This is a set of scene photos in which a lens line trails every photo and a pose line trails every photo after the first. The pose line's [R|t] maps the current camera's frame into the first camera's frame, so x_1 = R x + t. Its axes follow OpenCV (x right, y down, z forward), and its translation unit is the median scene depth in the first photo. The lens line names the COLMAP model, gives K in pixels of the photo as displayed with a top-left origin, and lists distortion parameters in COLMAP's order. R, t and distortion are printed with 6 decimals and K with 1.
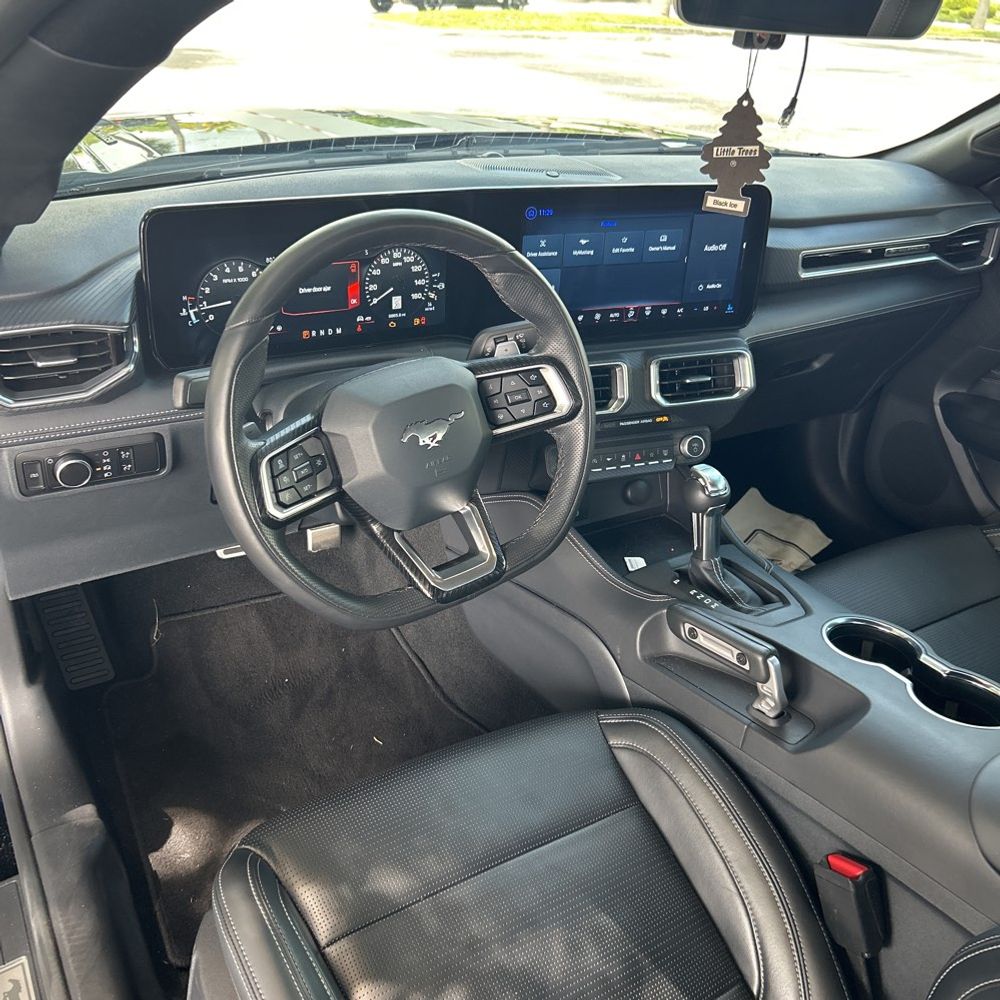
lens RADIAL K [[989.9, 0, 500.0], [0, 989.9, 500.0], [0, 0, 1]] dist [0.084217, -0.001865]
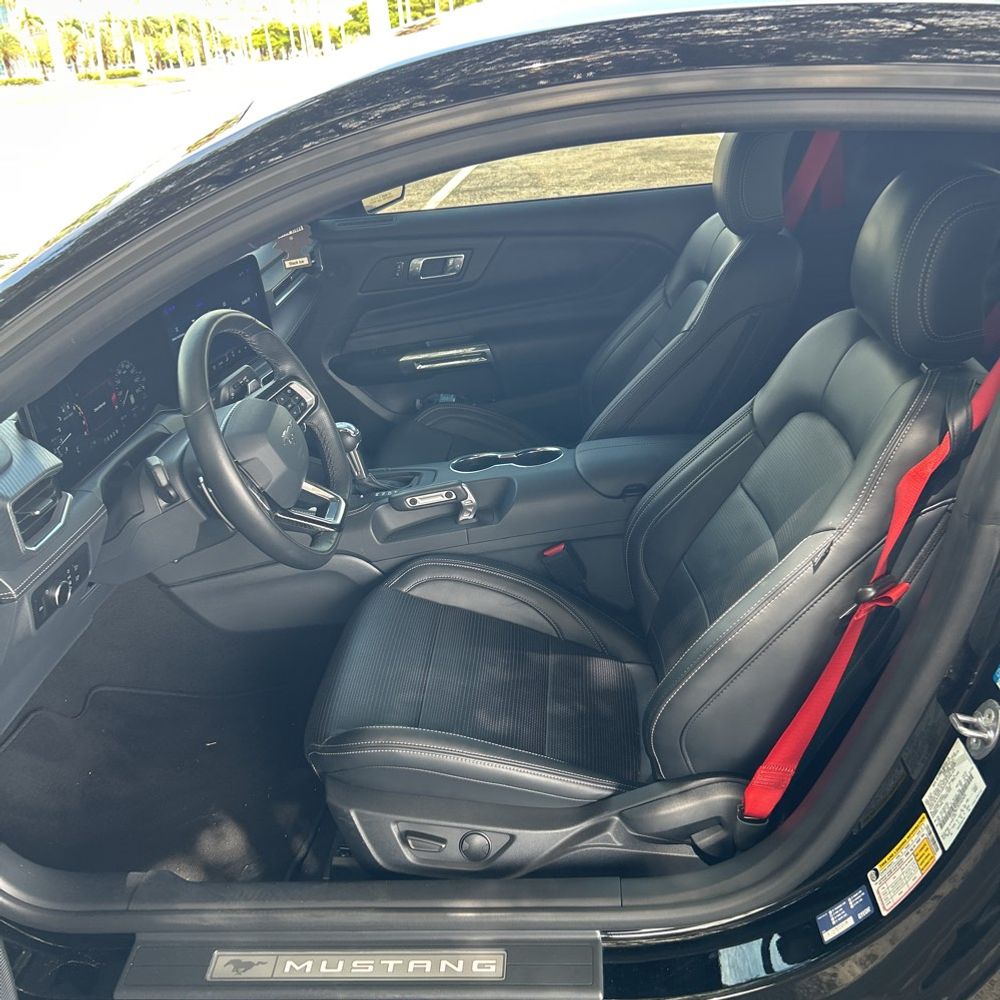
lens RADIAL K [[1036.7, 0, 500.0], [0, 1036.7, 500.0], [0, 0, 1]] dist [0.008696, 0.023826]
pose [[0.563464, -0.434998, 0.702342, -0.886846], [0.482060, 0.863532, 0.148093, -0.050786], [-0.670915, 0.255126, 0.696264, -0.278522]]
